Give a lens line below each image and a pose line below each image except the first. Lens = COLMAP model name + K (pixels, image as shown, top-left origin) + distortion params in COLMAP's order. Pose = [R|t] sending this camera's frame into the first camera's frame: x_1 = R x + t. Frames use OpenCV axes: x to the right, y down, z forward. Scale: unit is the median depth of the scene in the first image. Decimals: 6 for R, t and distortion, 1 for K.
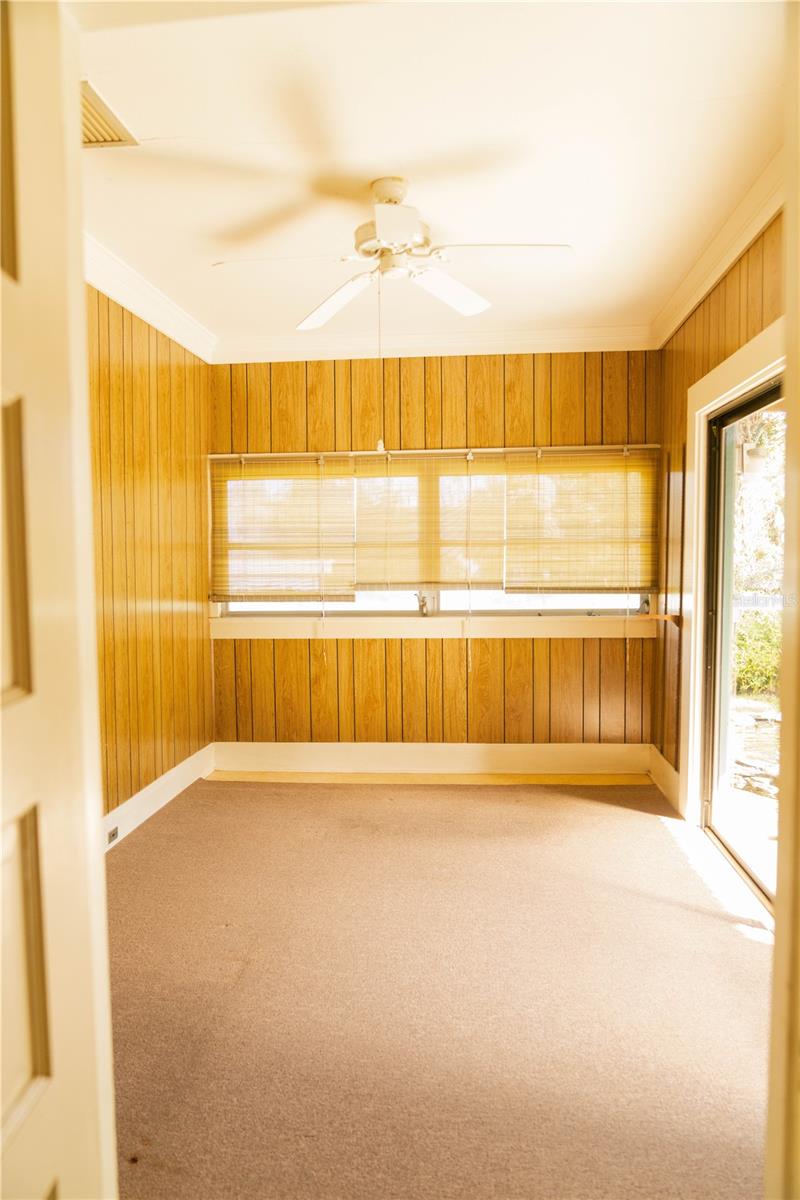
lens RADIAL K [[814.9, 0, 400.5], [0, 814.9, 597.7], [0, 0, 1]] dist [-0.035360, 0.025377]
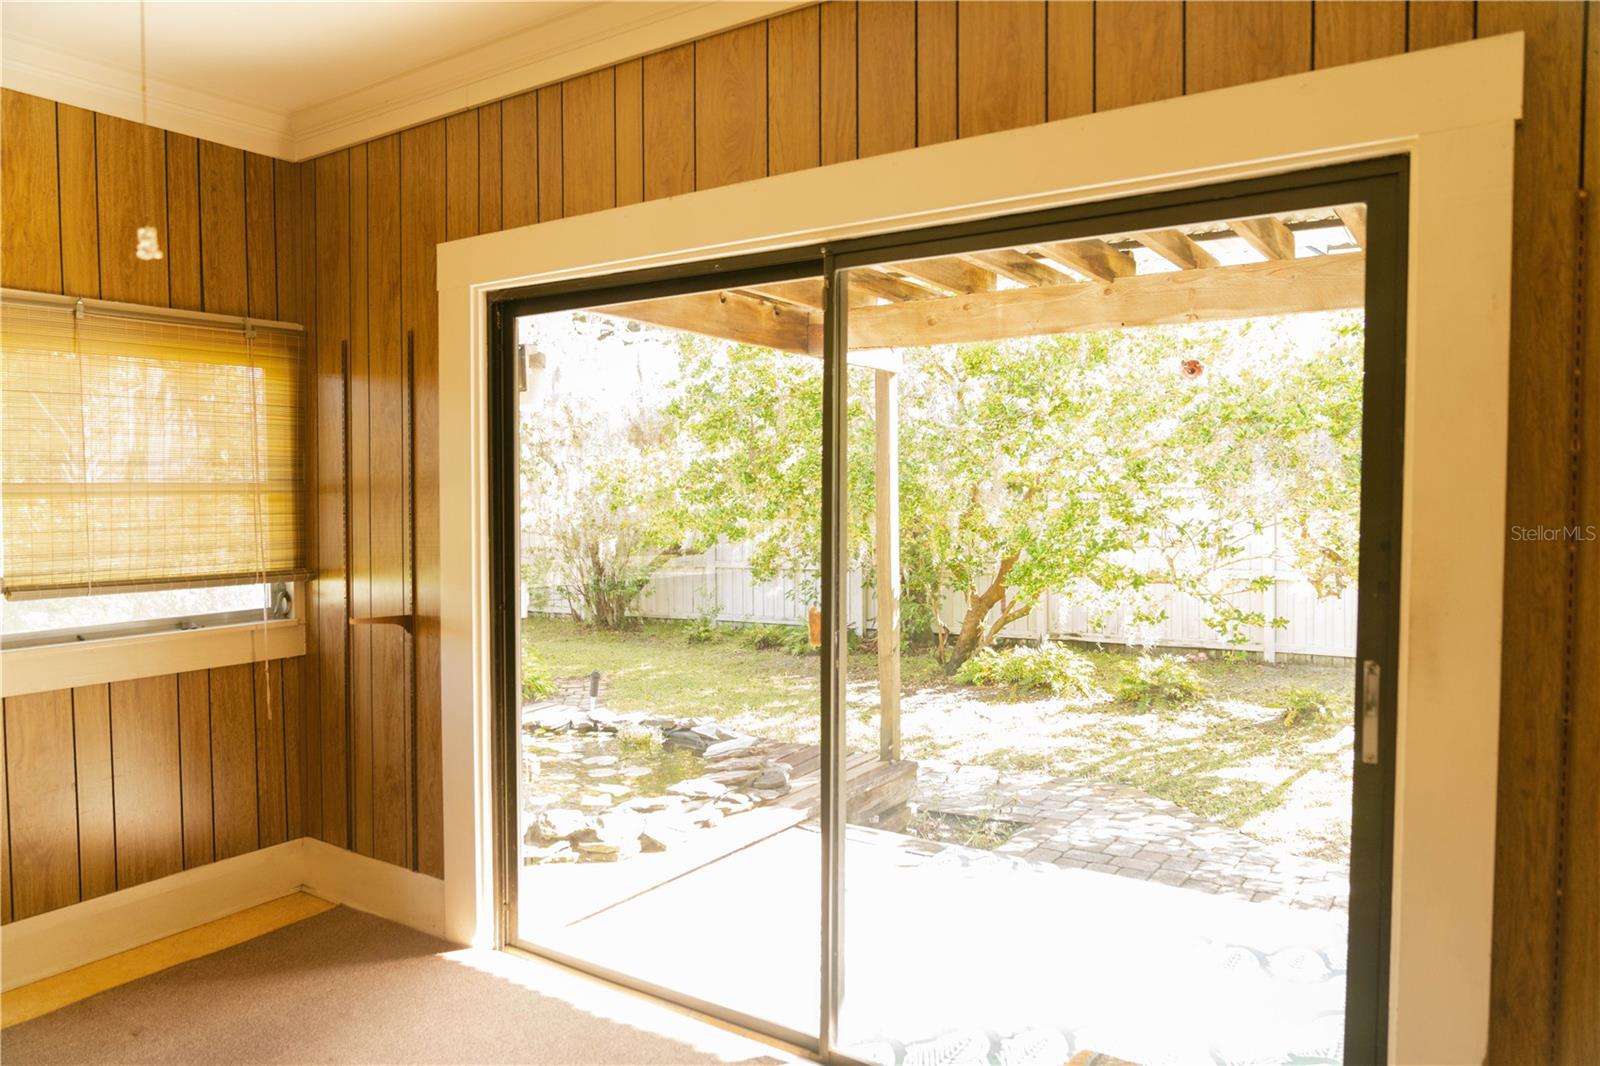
lens RADIAL K [[1086.5, 0, 802.6], [0, 1086.5, 535.5], [0, 0, 1]] dist [-0.035360, 0.025377]
pose [[0.468831, -0.031897, 0.882712, -0.201181], [0.046753, 0.998843, 0.011262, -0.028782], [-0.882050, 0.035989, 0.469780, 0.318637]]
